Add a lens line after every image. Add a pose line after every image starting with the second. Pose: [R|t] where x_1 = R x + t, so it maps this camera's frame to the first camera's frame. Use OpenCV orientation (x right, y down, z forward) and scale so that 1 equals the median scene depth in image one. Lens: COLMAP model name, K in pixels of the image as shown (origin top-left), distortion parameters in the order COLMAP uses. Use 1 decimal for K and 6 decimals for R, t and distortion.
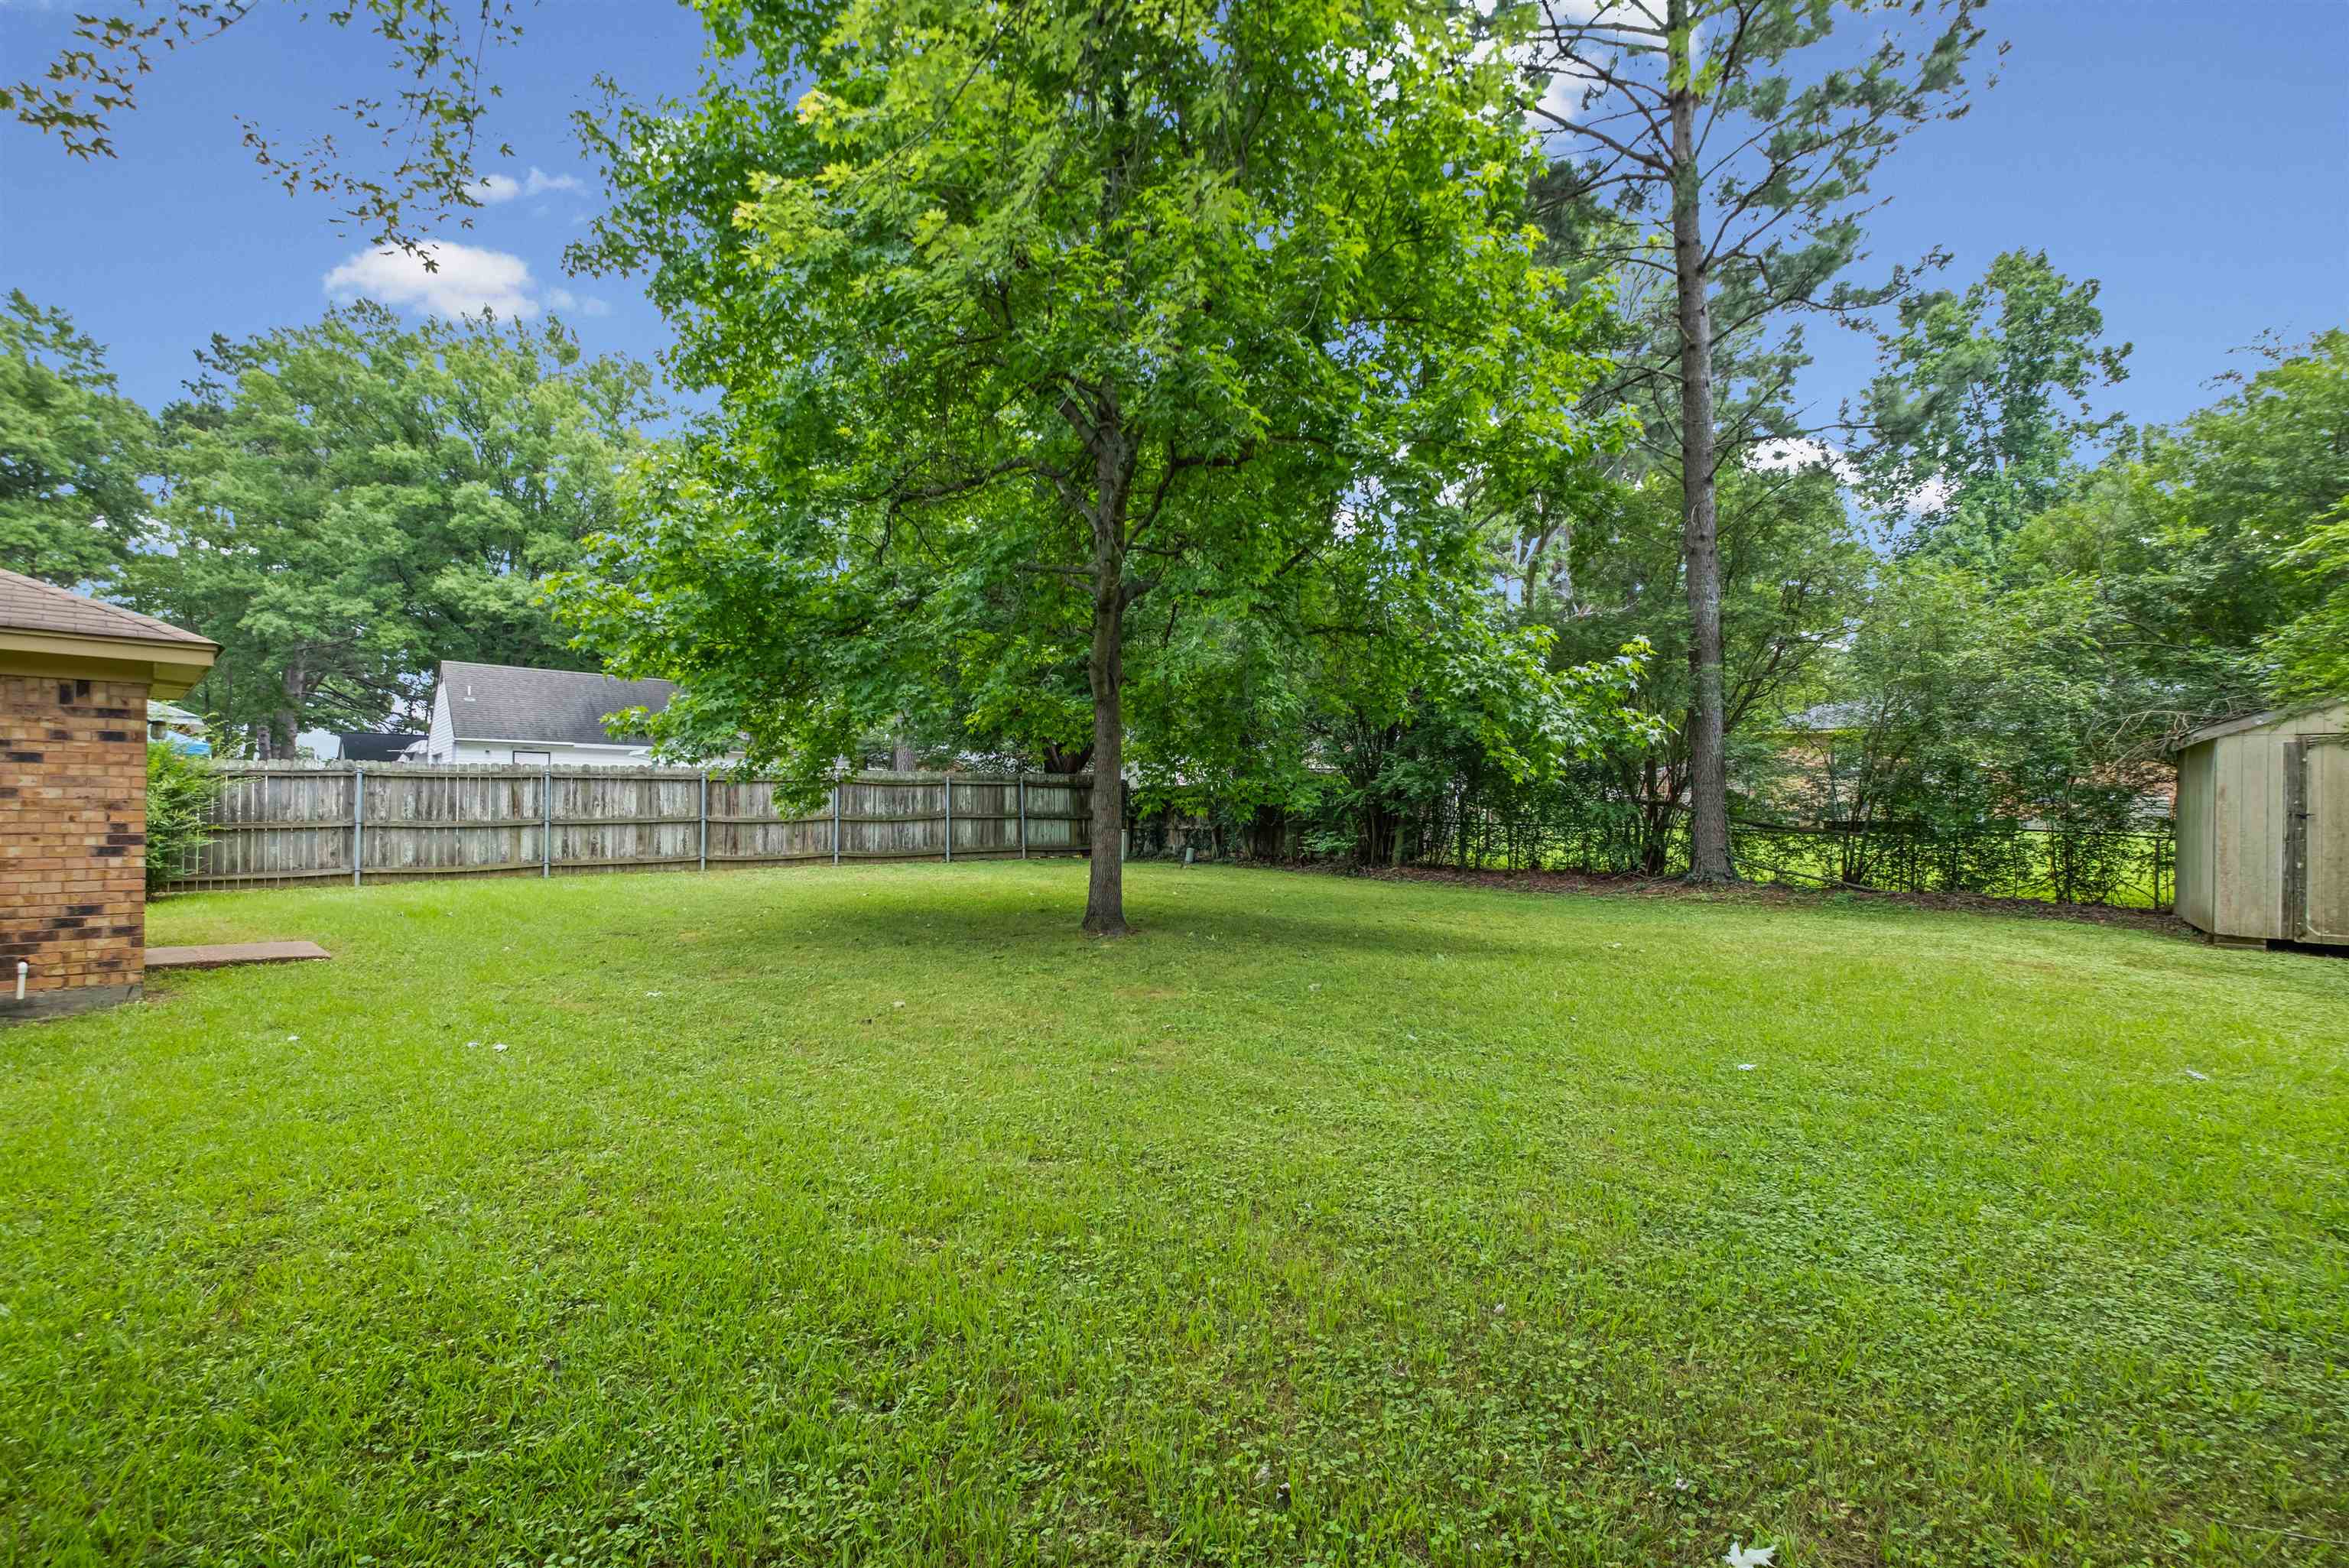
lens RADIAL K [[1039.3, 0, 1175.3], [0, 1039.3, 790.7], [0, 0, 1]] dist [0.000830, -0.002013]
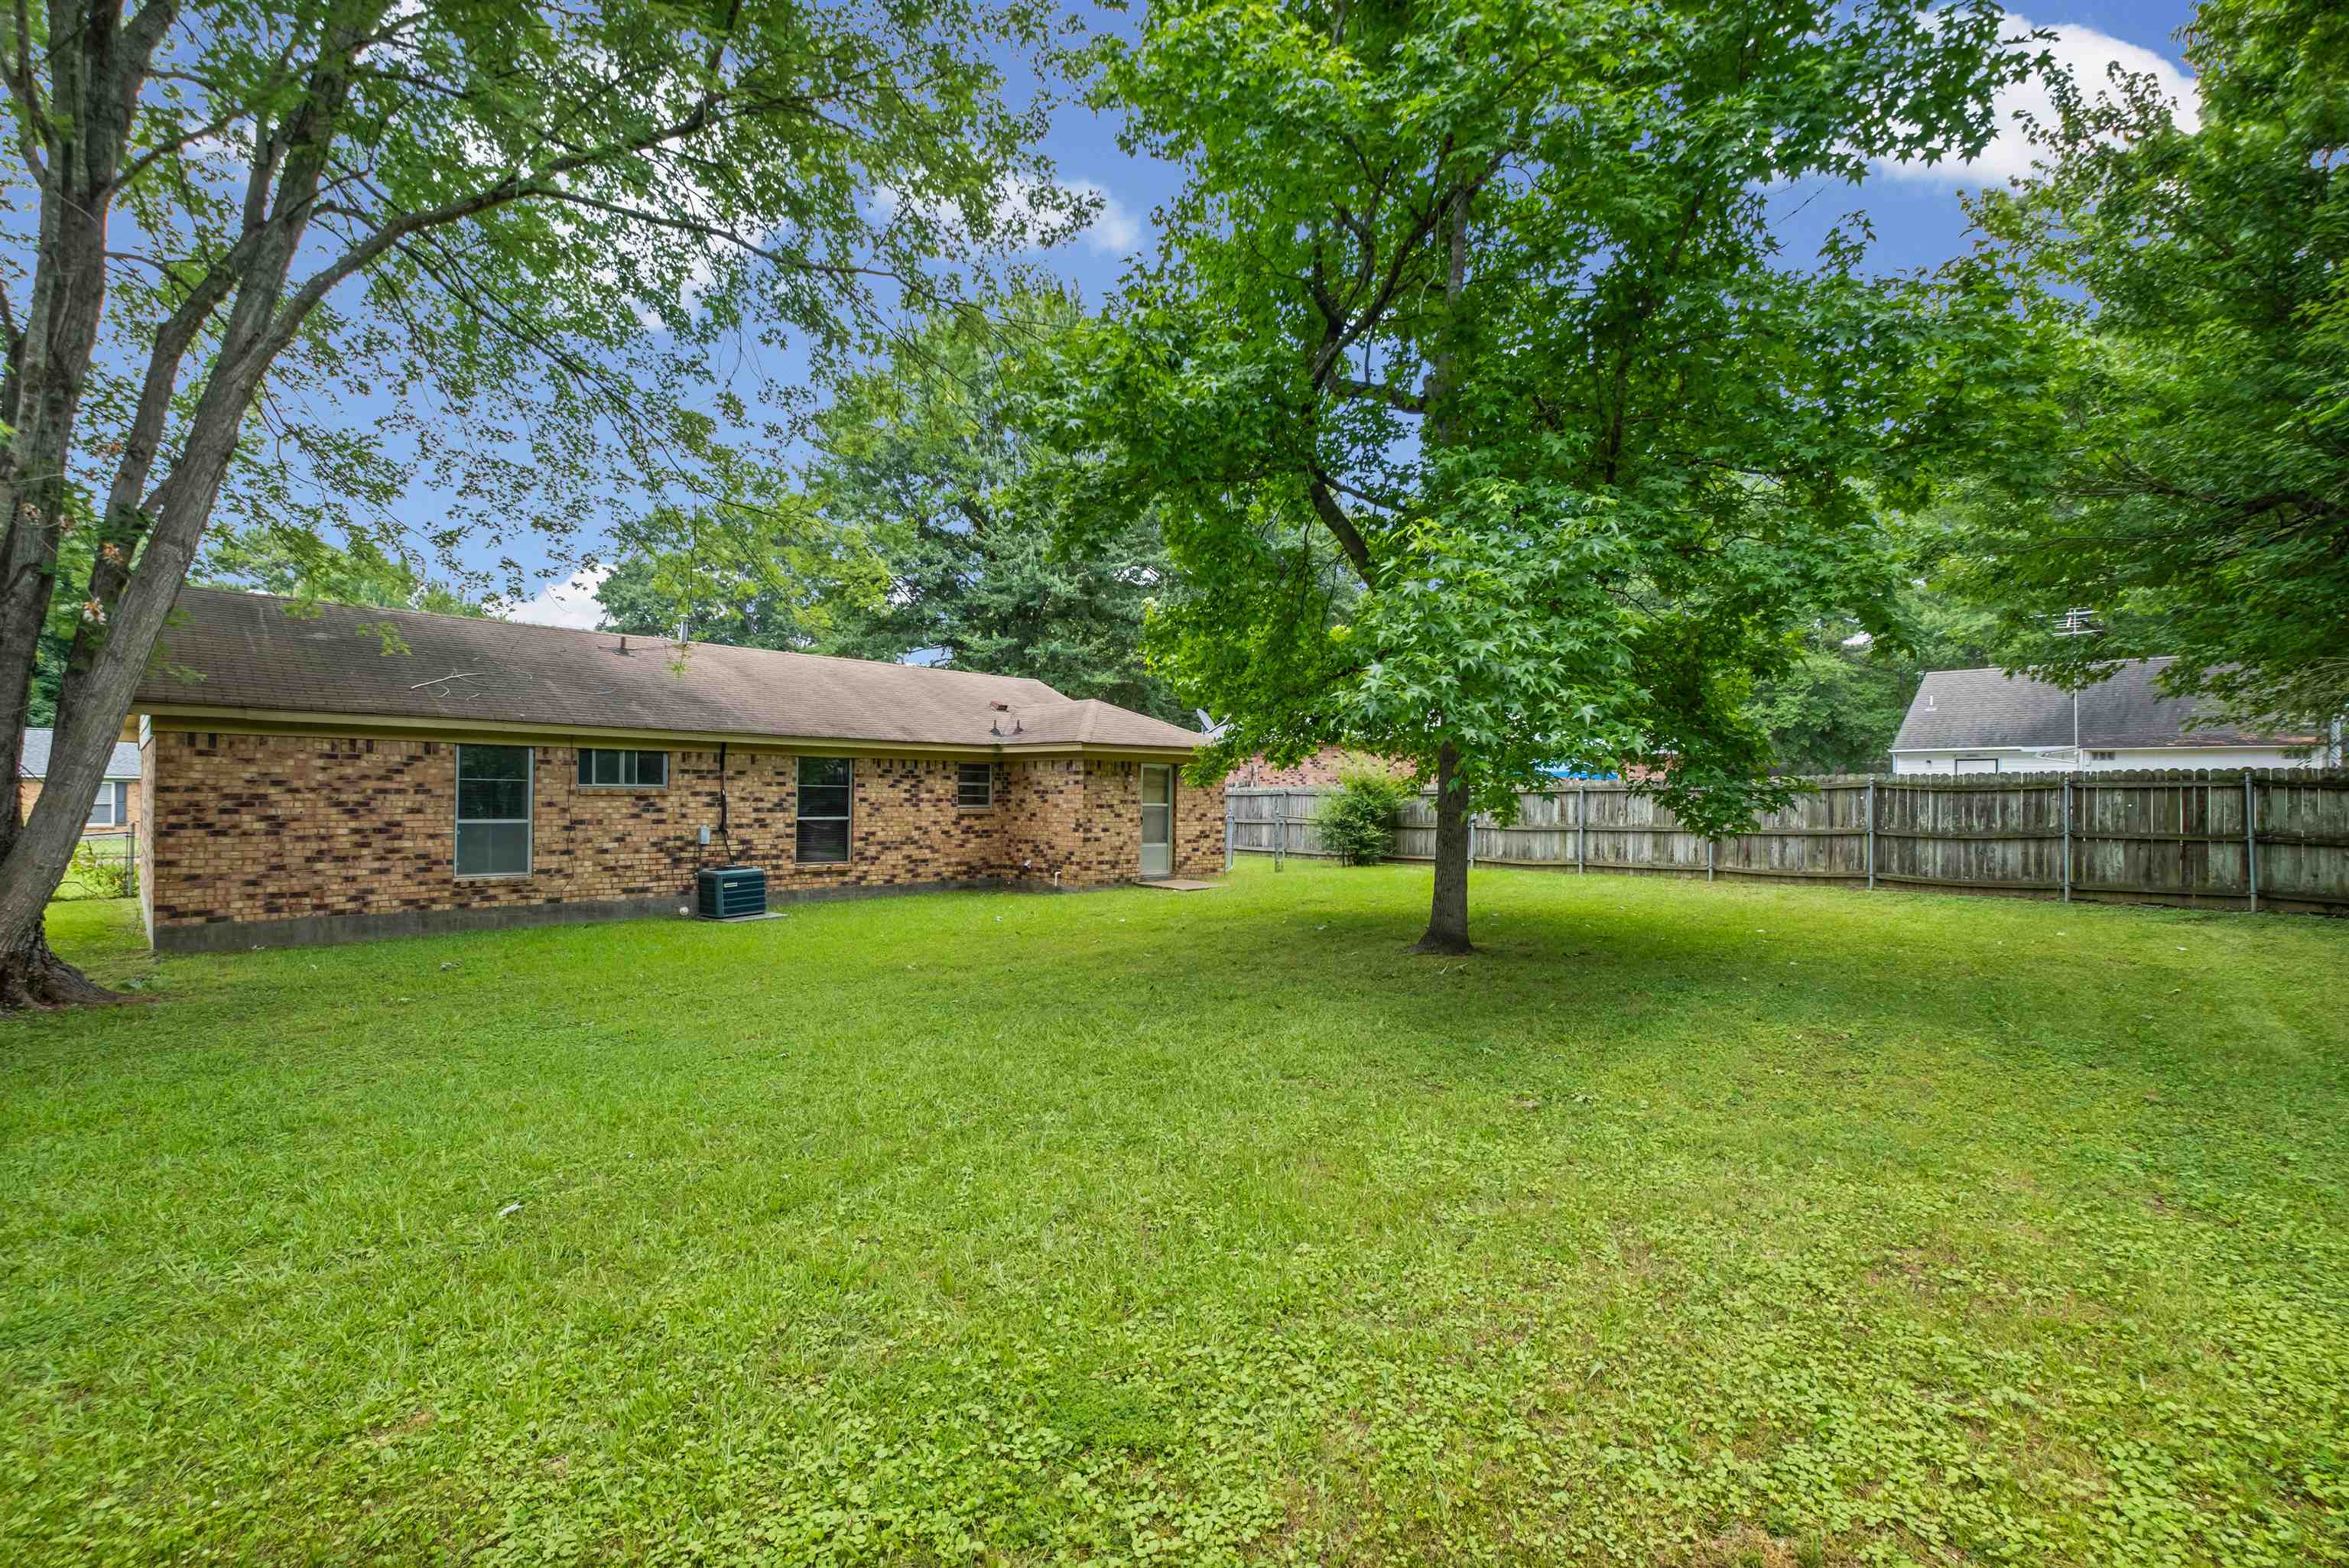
lens RADIAL K [[1039.3, 0, 1175.3], [0, 1039.3, 791.2], [0, 0, 1]] dist [0.000830, -0.002013]
pose [[0.012576, -0.016092, -0.999791, 0.488422], [0.006372, 0.999851, -0.016013, 0.002840], [0.999901, -0.006169, 0.012677, 0.419823]]
